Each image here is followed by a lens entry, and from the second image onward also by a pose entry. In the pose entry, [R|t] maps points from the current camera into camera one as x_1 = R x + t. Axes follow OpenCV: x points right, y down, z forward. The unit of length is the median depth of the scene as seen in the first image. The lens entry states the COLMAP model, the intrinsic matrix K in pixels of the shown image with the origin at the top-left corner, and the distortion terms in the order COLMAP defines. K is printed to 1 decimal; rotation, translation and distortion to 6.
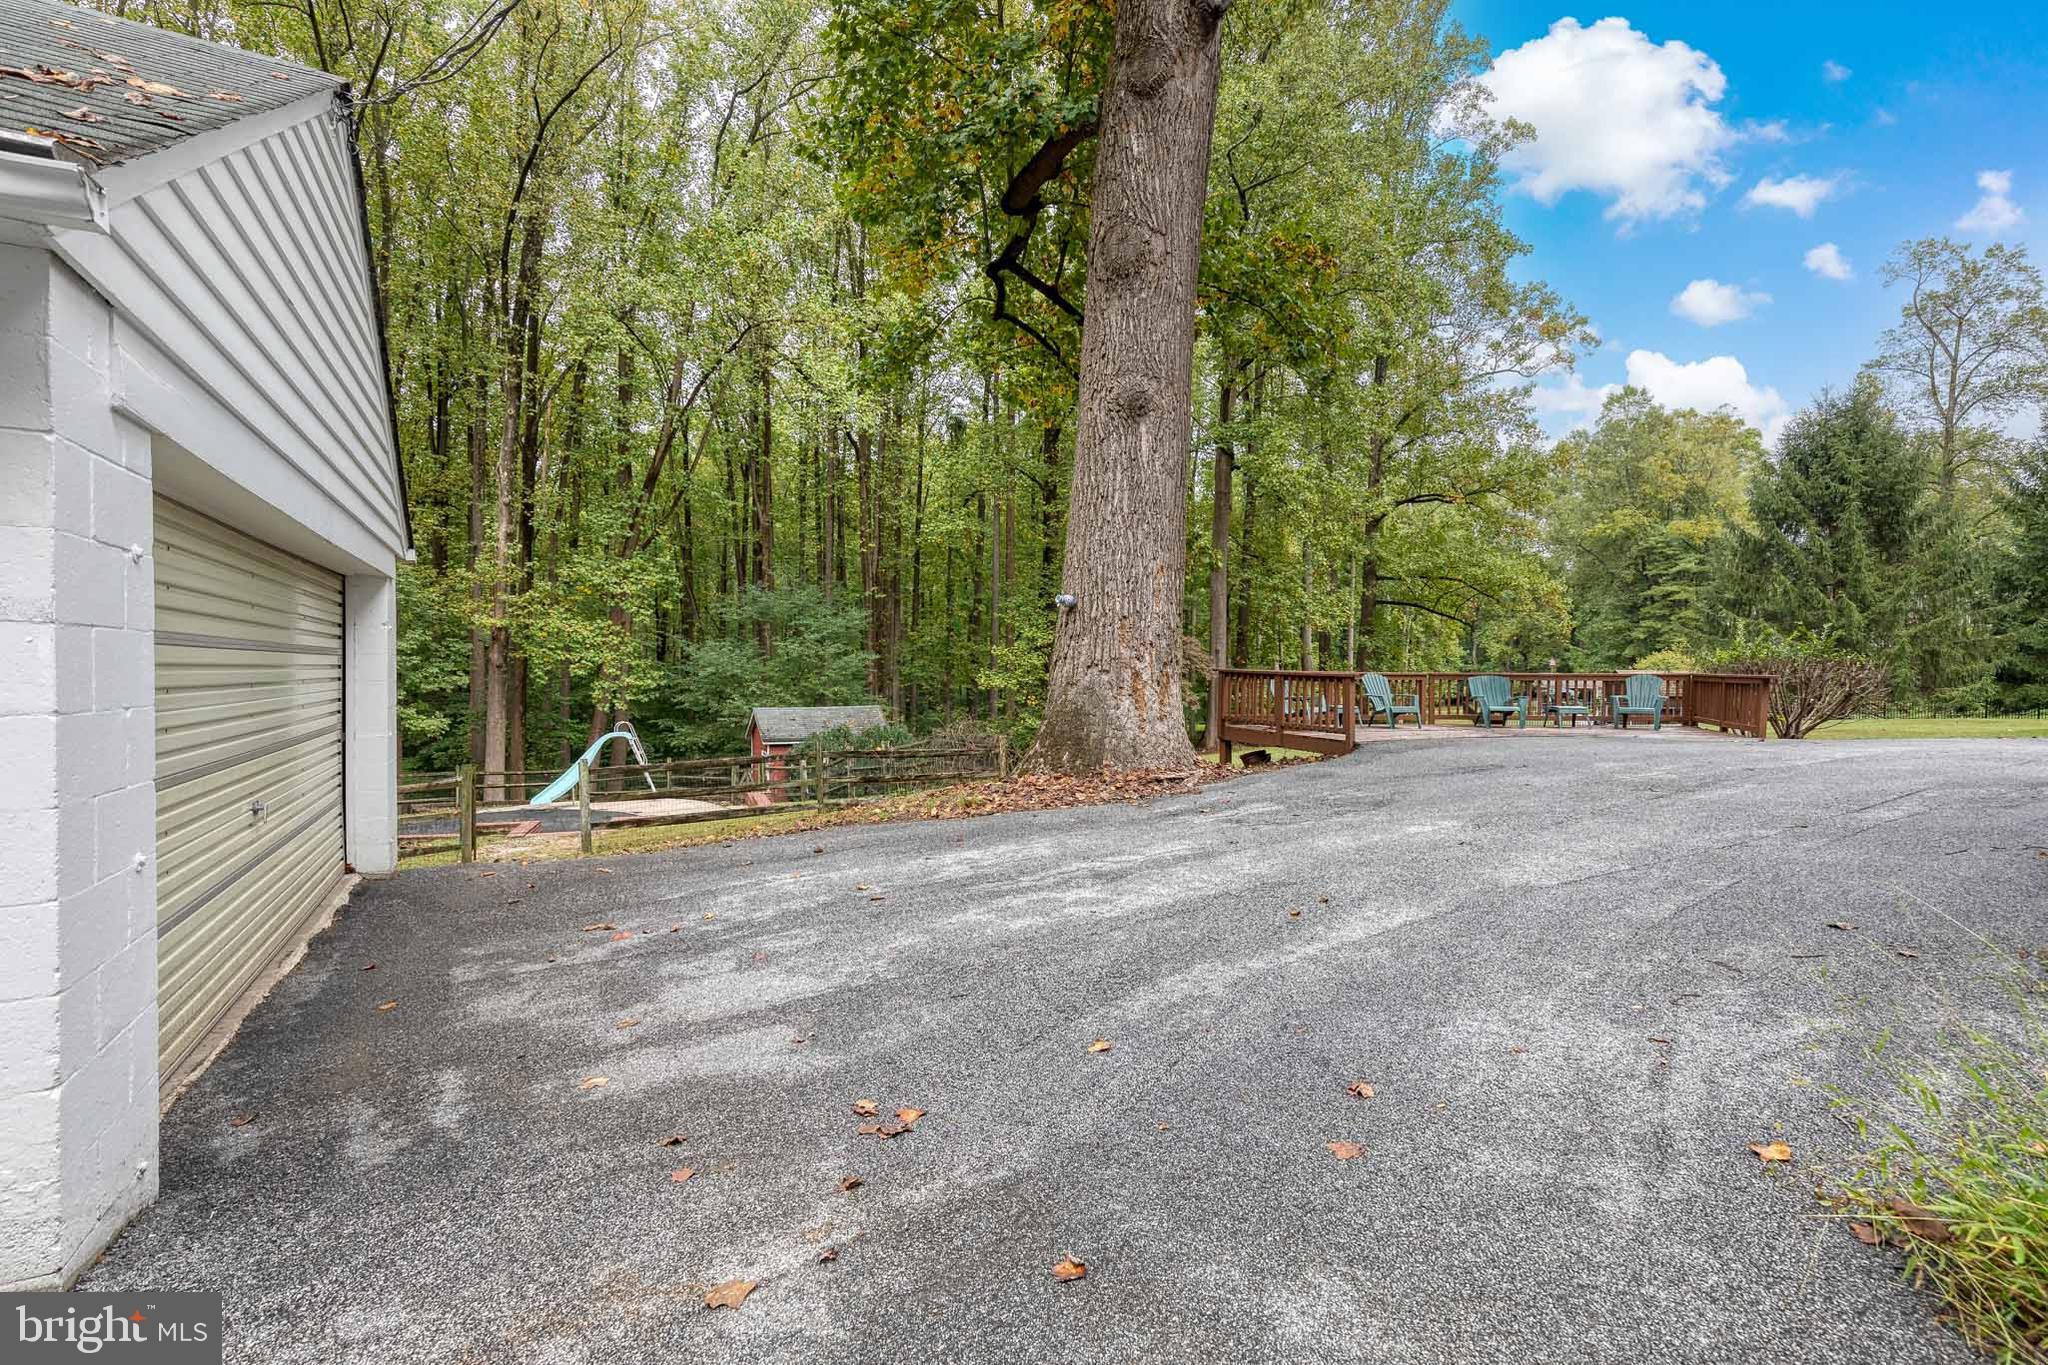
lens RADIAL K [[926.9, 0, 1037.4], [0, 926.9, 680.2], [0, 0, 1]] dist [0.011336, -0.000323]
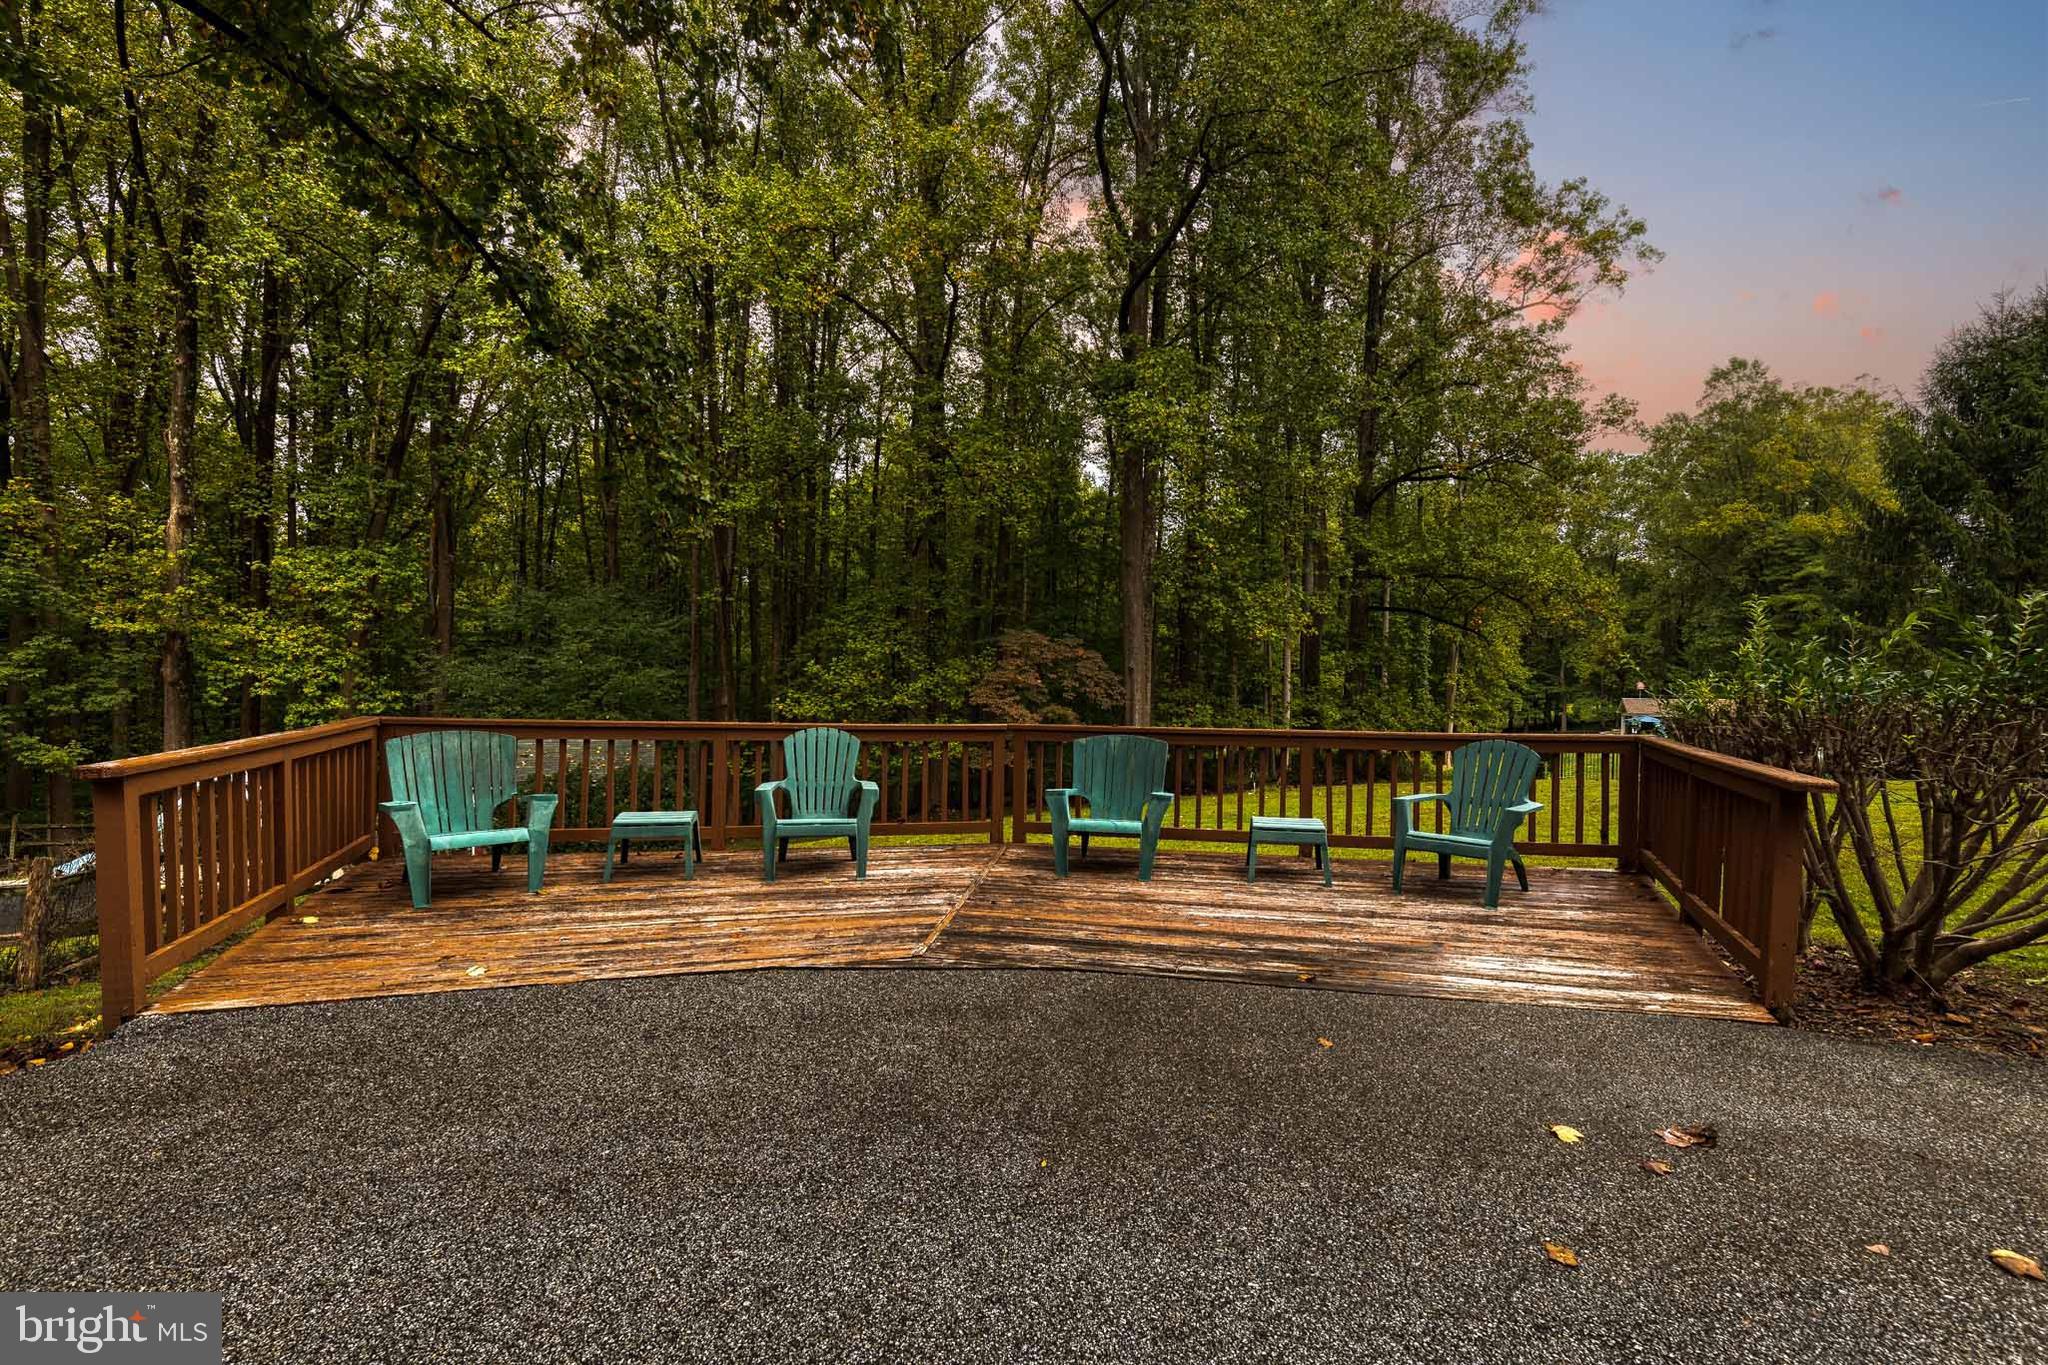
lens RADIAL K [[926.9, 0, 1037.4], [0, 926.9, 680.2], [0, 0, 1]] dist [0.011336, -0.000323]
pose [[0.995240, 0.007074, -0.097200, 0.170828], [-0.008881, 0.999795, -0.018171, -0.007308], [0.097051, 0.018948, 0.995099, 0.205813]]
